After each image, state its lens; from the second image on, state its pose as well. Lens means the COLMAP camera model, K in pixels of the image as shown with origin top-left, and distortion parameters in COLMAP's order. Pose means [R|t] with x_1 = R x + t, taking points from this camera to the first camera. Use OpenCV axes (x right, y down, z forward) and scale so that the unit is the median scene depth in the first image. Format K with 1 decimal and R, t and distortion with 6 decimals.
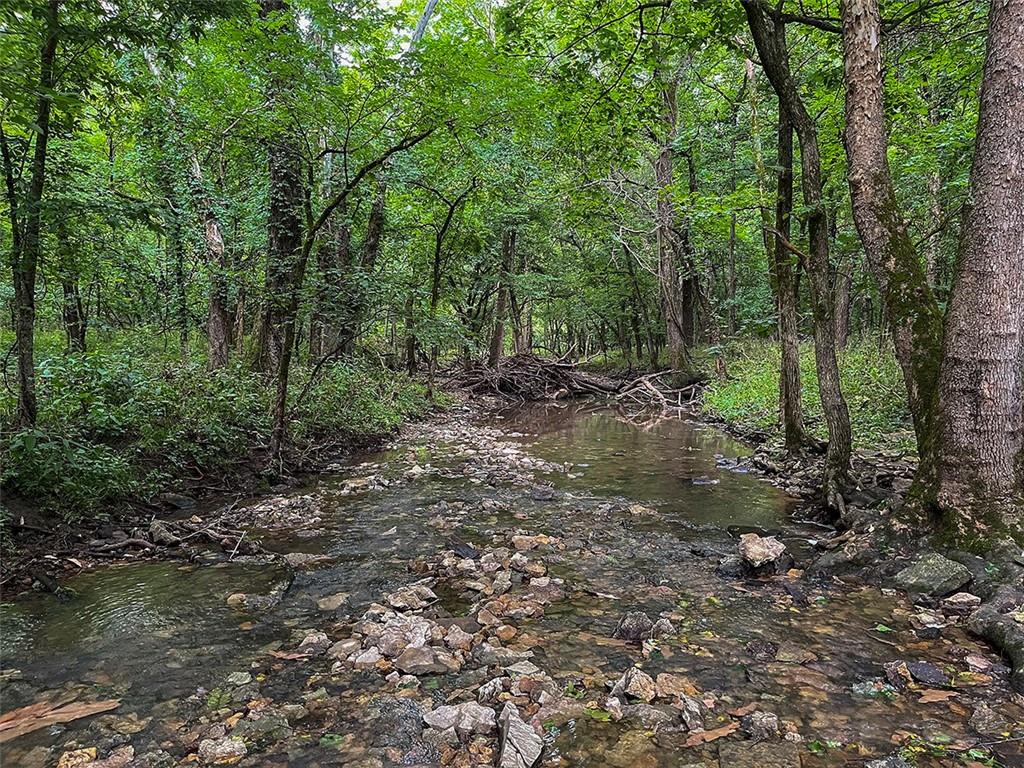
lens RADIAL K [[768.3, 0, 511.9], [0, 768.3, 385.0], [0, 0, 1]] dist [0.015455, -0.005180]
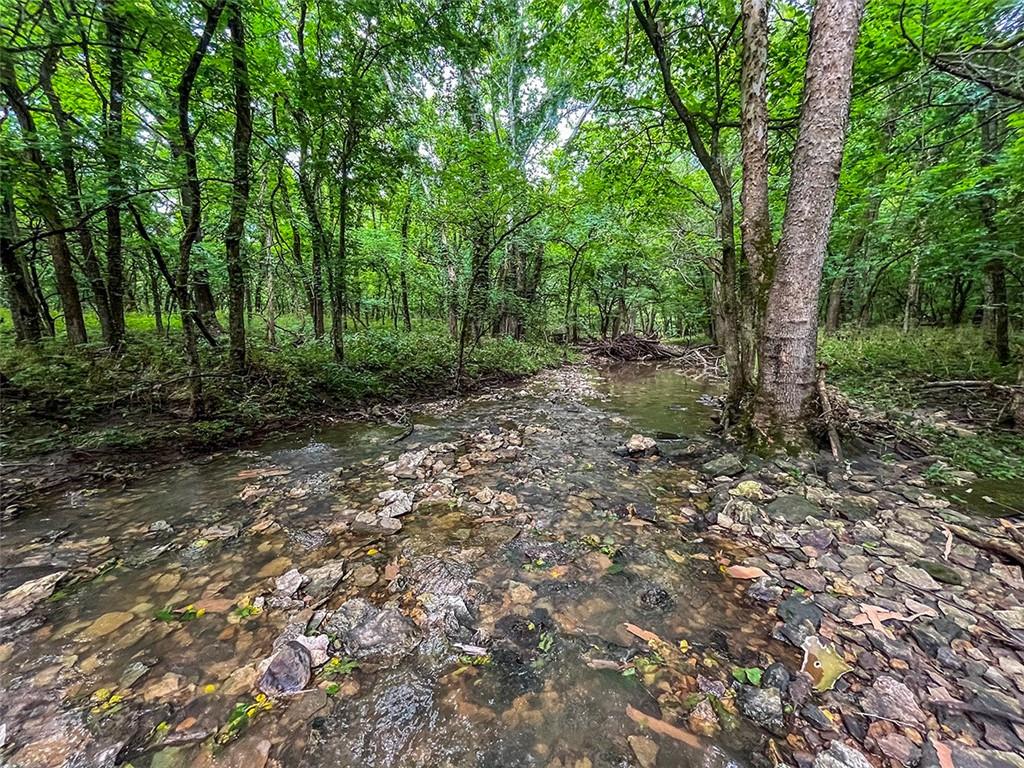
lens RADIAL K [[413.6, 0, 511.6], [0, 413.6, 381.7], [0, 0, 1]] dist [-0.001625, -0.000080]
pose [[0.947652, 0.051082, -0.315192, 0.251348], [-0.027526, 0.996515, 0.078743, 0.004003], [0.318115, -0.065945, 0.945756, 0.009326]]
